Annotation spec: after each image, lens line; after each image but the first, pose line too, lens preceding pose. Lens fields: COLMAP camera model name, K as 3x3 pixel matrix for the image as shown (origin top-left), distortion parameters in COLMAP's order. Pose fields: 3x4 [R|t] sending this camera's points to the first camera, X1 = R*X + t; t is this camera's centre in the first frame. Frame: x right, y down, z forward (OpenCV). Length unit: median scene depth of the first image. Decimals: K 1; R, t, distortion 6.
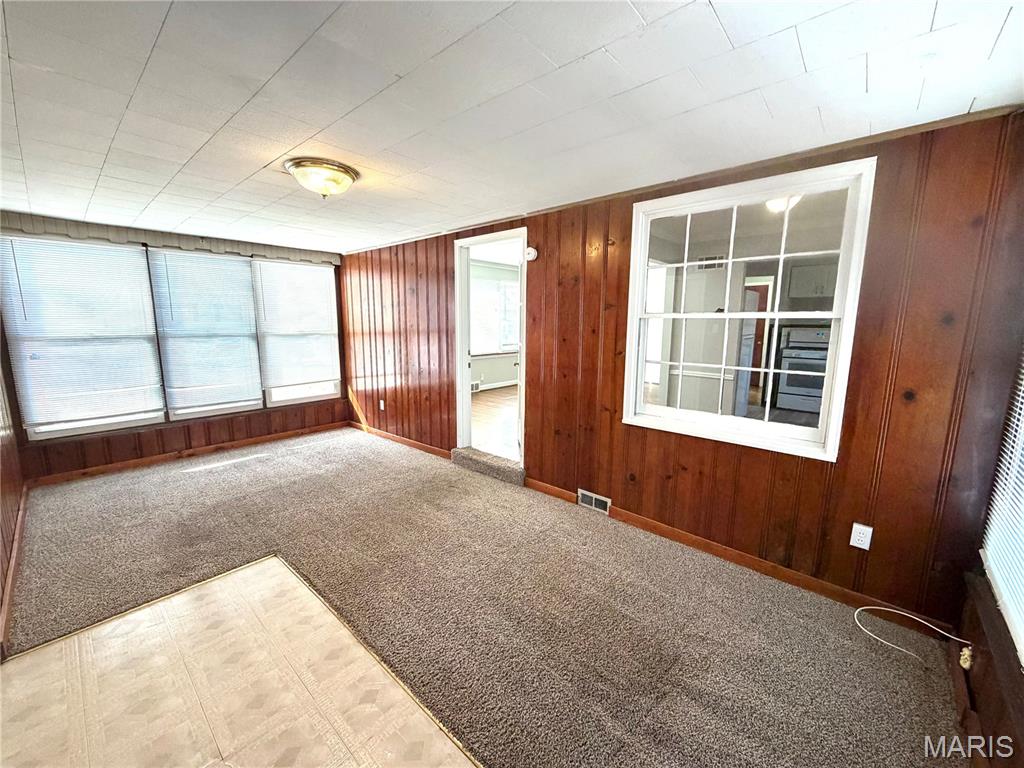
lens RADIAL K [[407.6, 0, 510.3], [0, 407.6, 384.5], [0, 0, 1]] dist [0.000499, -0.000620]
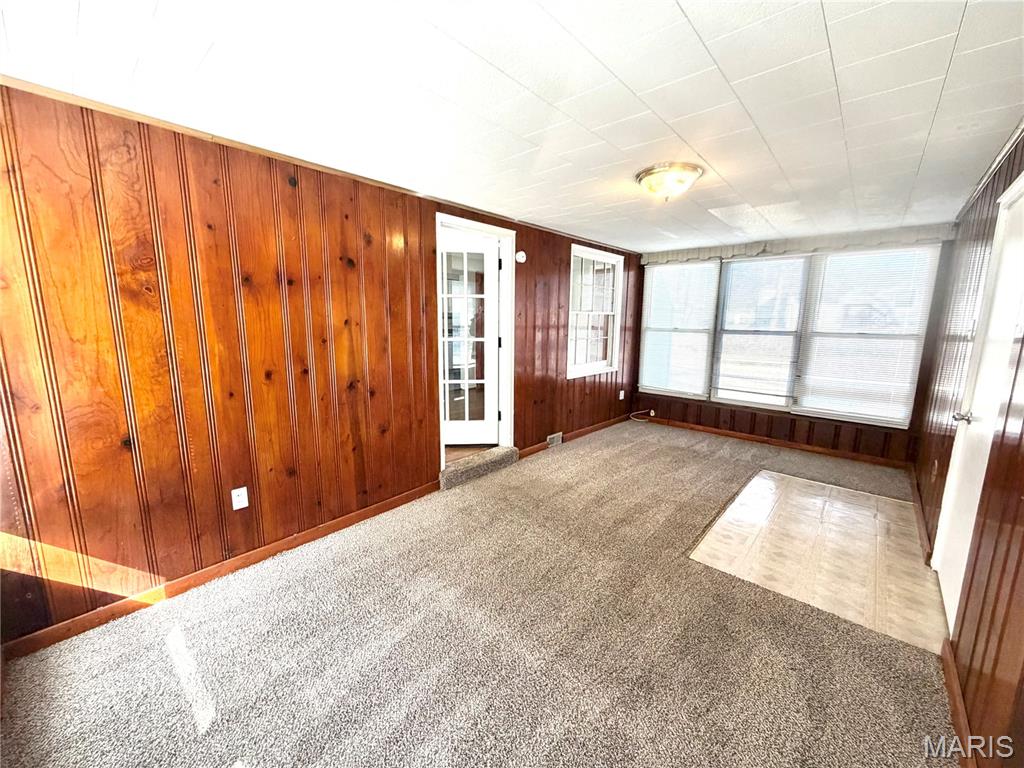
lens RADIAL K [[407.6, 0, 510.3], [0, 407.6, 384.5], [0, 0, 1]] dist [0.000499, -0.000620]
pose [[0.009064, -0.176917, 0.984184, -1.135300], [0.140739, 0.974653, 0.173907, -0.171092], [-0.990005, 0.136937, 0.033733, 1.028727]]
